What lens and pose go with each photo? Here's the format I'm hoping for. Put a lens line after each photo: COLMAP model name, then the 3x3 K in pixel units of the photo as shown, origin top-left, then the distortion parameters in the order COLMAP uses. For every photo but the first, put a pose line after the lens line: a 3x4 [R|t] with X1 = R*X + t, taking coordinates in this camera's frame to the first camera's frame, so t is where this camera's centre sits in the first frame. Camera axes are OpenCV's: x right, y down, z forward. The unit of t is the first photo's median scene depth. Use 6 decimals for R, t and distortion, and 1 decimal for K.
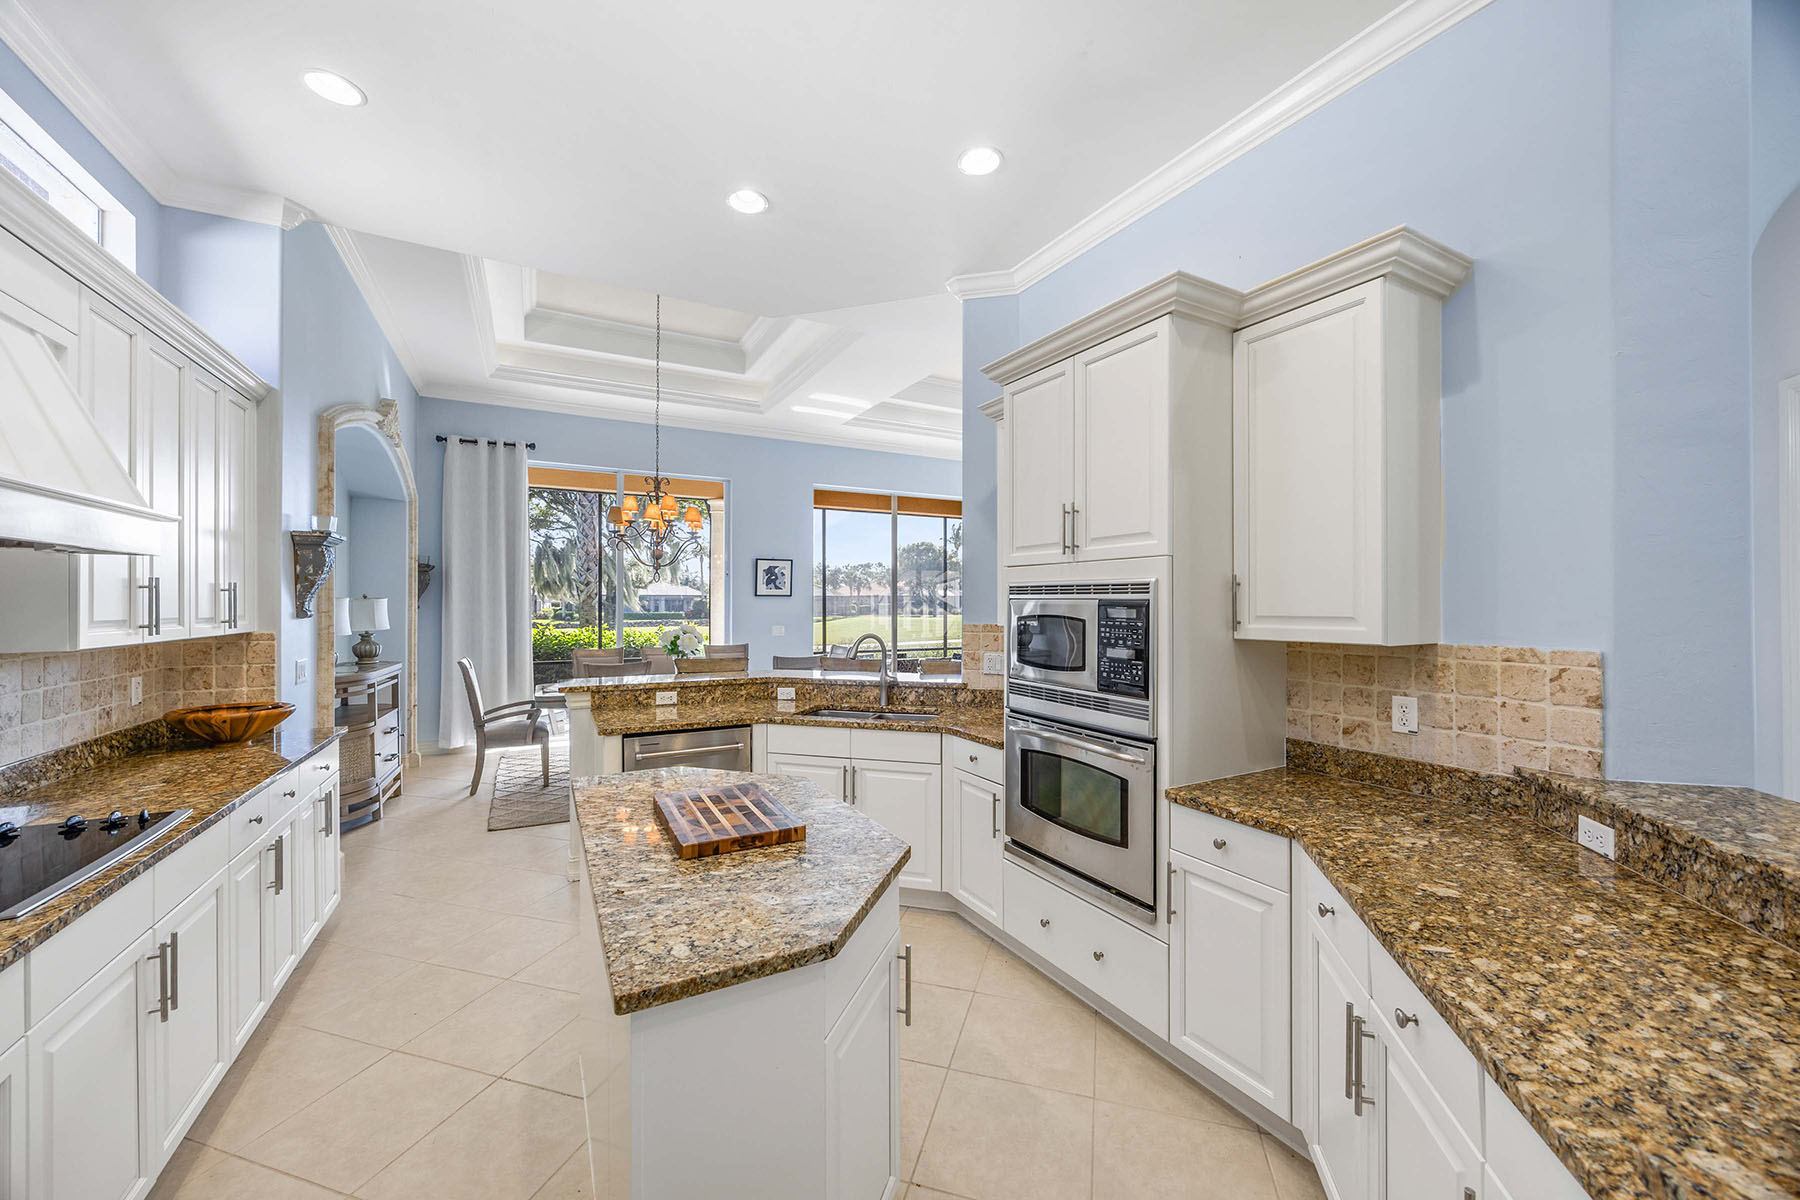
lens RADIAL K [[685.8, 0, 900.9], [0, 685.8, 594.1], [0, 0, 1]] dist [-0.000456, -0.000122]
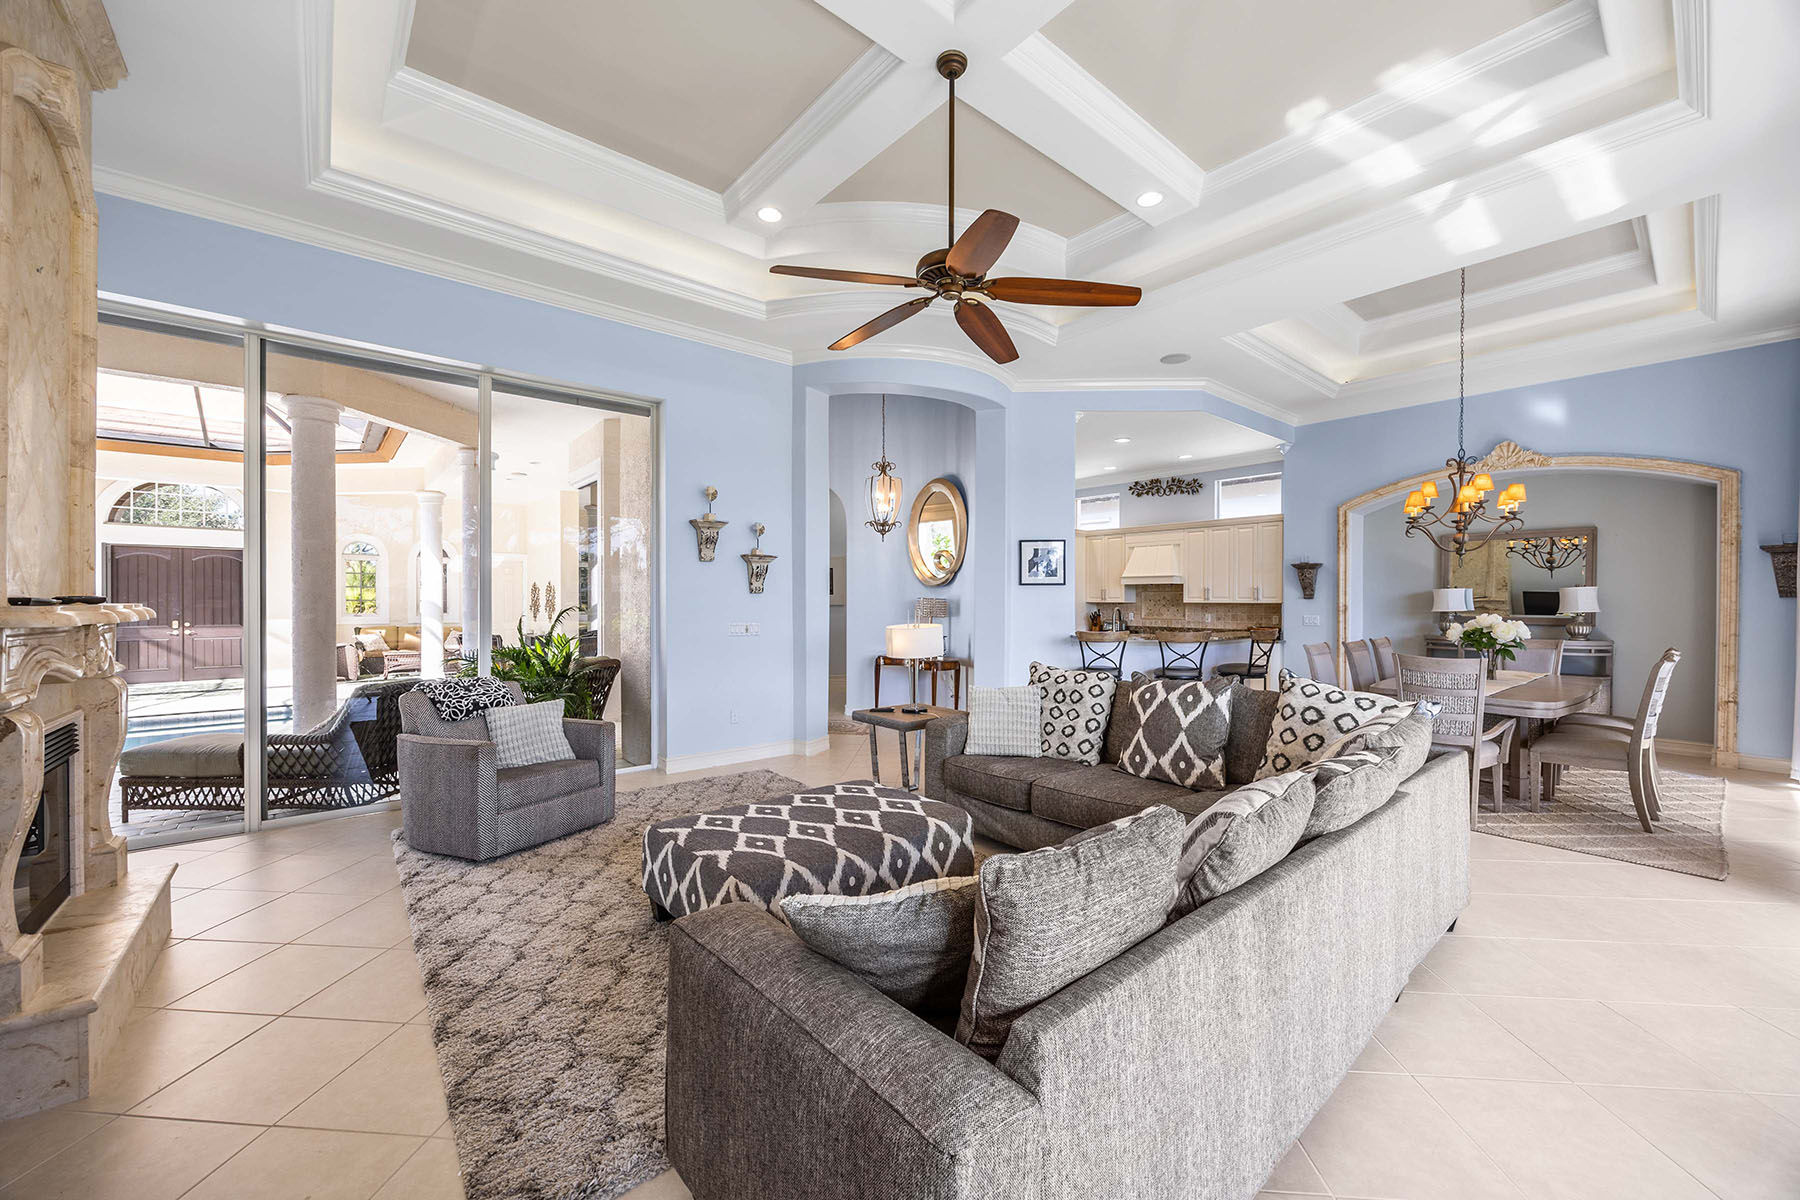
lens RADIAL K [[706.2, 0, 901.3], [0, 706.2, 604.2], [0, 0, 1]] dist [-0.011137, -0.000128]
pose [[-0.979172, 0.001143, -0.203030, 1.045628], [0.002425, 0.999979, -0.006068, 0.065670], [0.203019, -0.006434, -0.979154, 3.132988]]
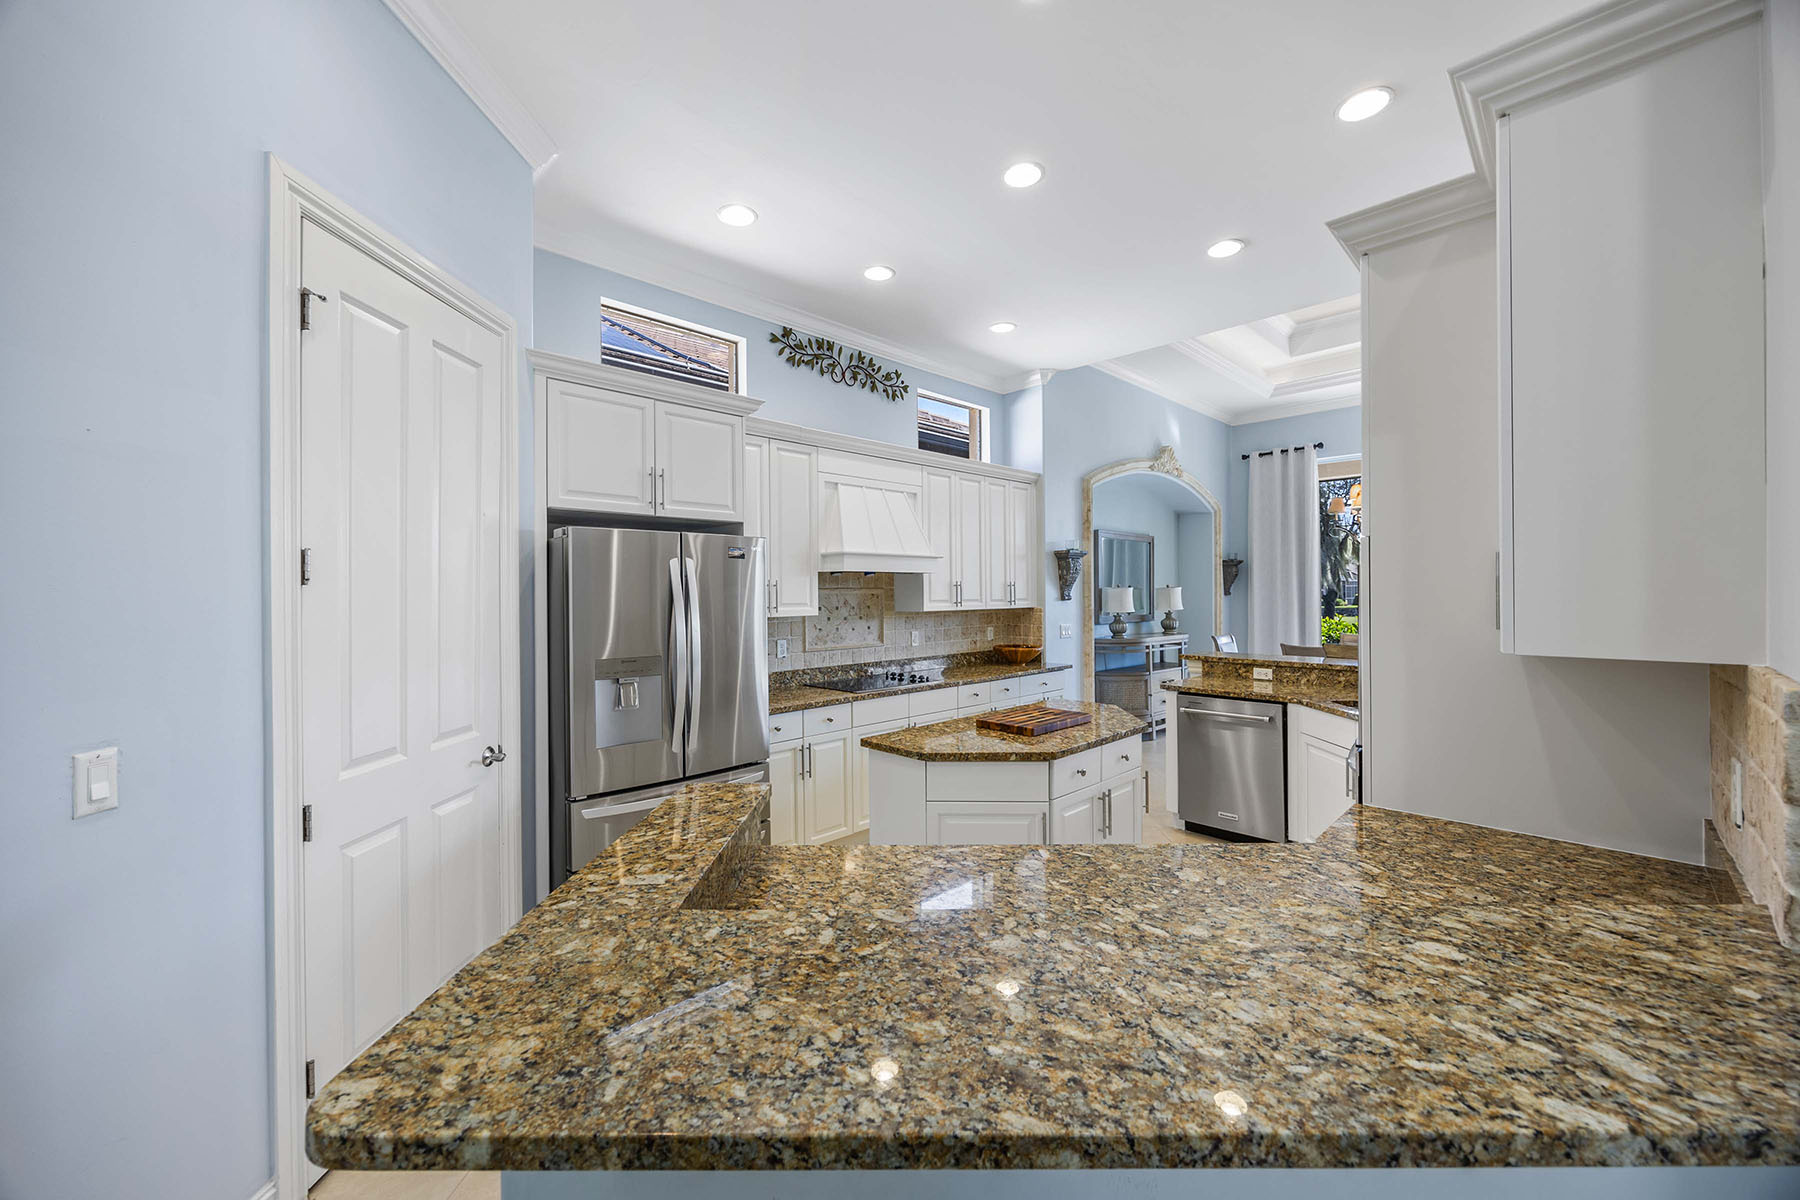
lens RADIAL K [[691.6, 0, 904.0], [0, 691.6, 592.9], [0, 0, 1]] dist [-0.000627, 0.000033]
pose [[0.271901, -0.000221, -0.962325, 0.693606], [0.019795, 0.999790, 0.005363, -0.001282], [0.962122, -0.020508, 0.271848, 0.131587]]
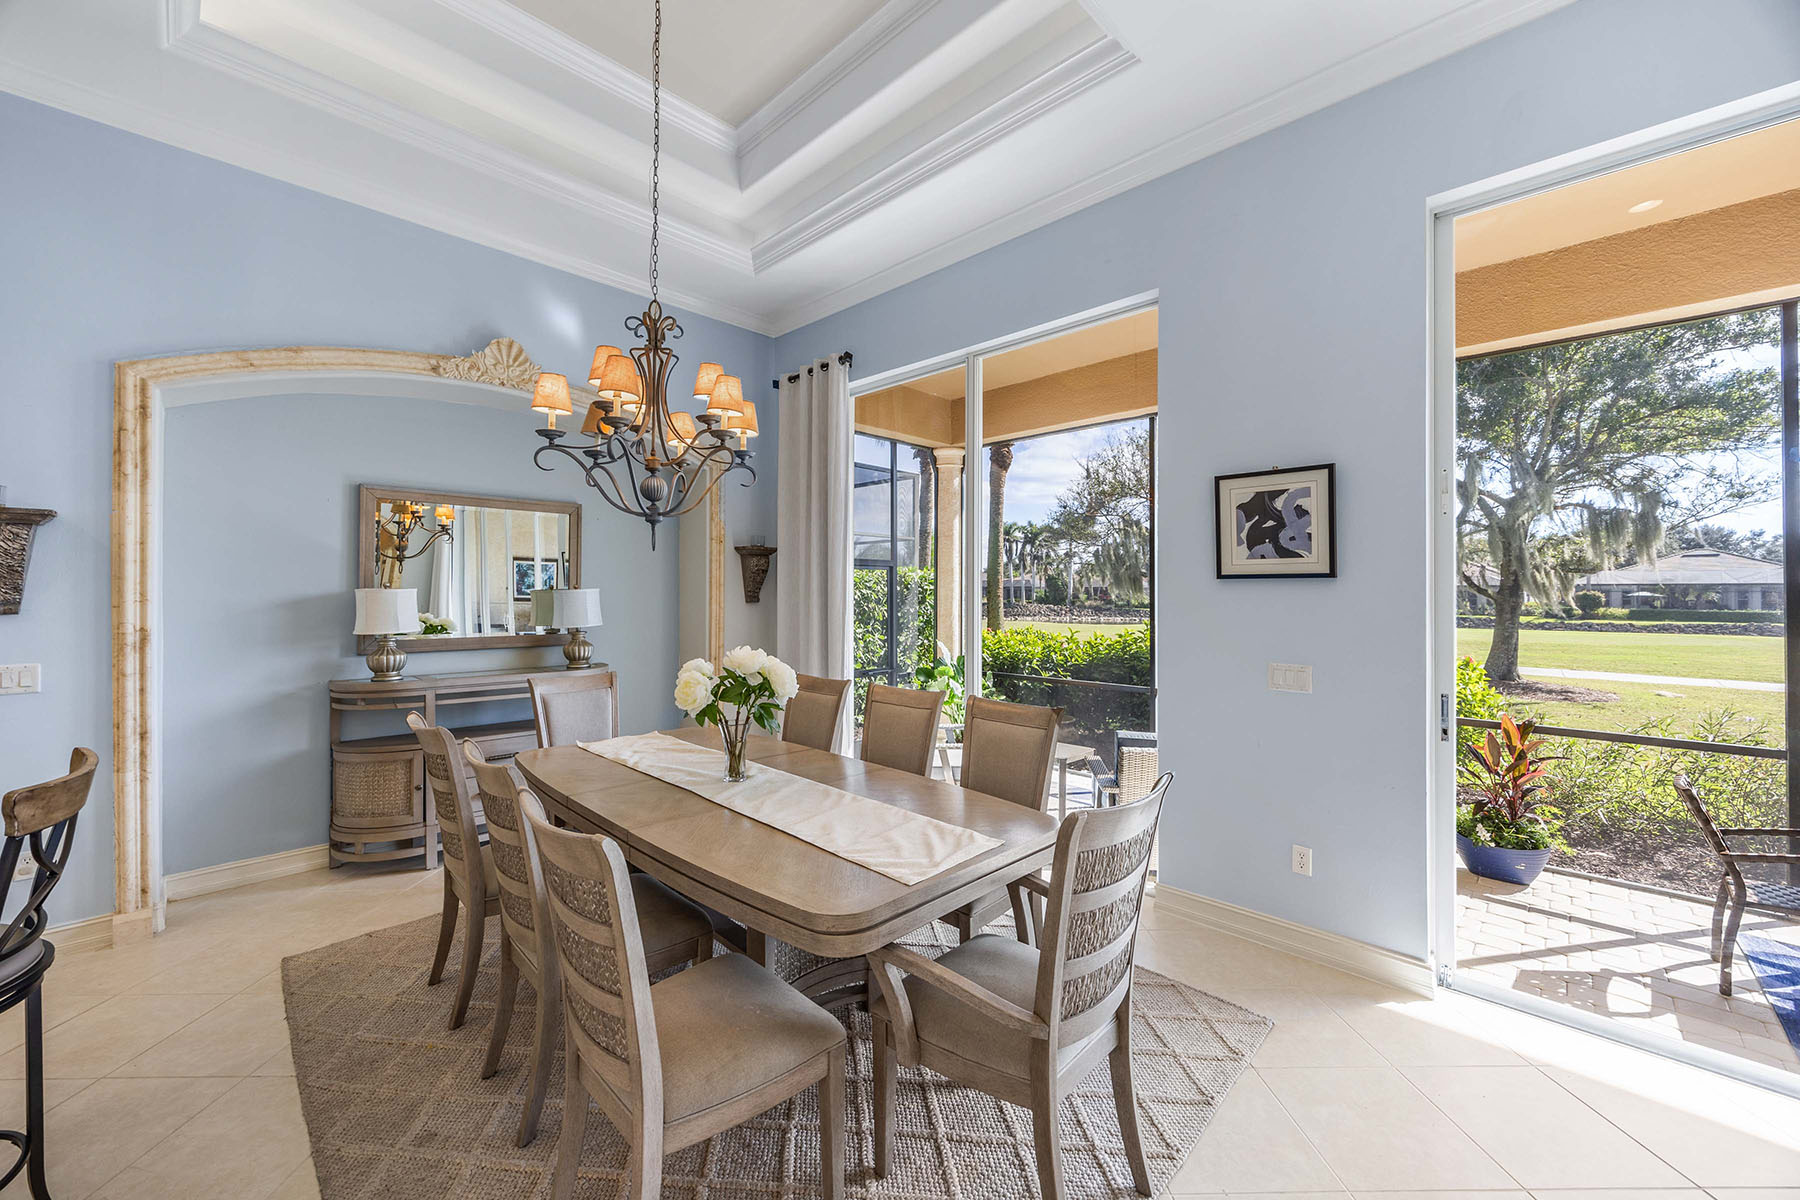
lens RADIAL K [[691.6, 0, 904.0], [0, 691.6, 592.9], [0, 0, 1]] dist [-0.000627, 0.000033]
pose [[0.307149, 0.000764, -0.951661, 0.228766], [0.011092, 0.999929, 0.004382, 0.017924], [0.951597, -0.011902, 0.307119, 1.759398]]
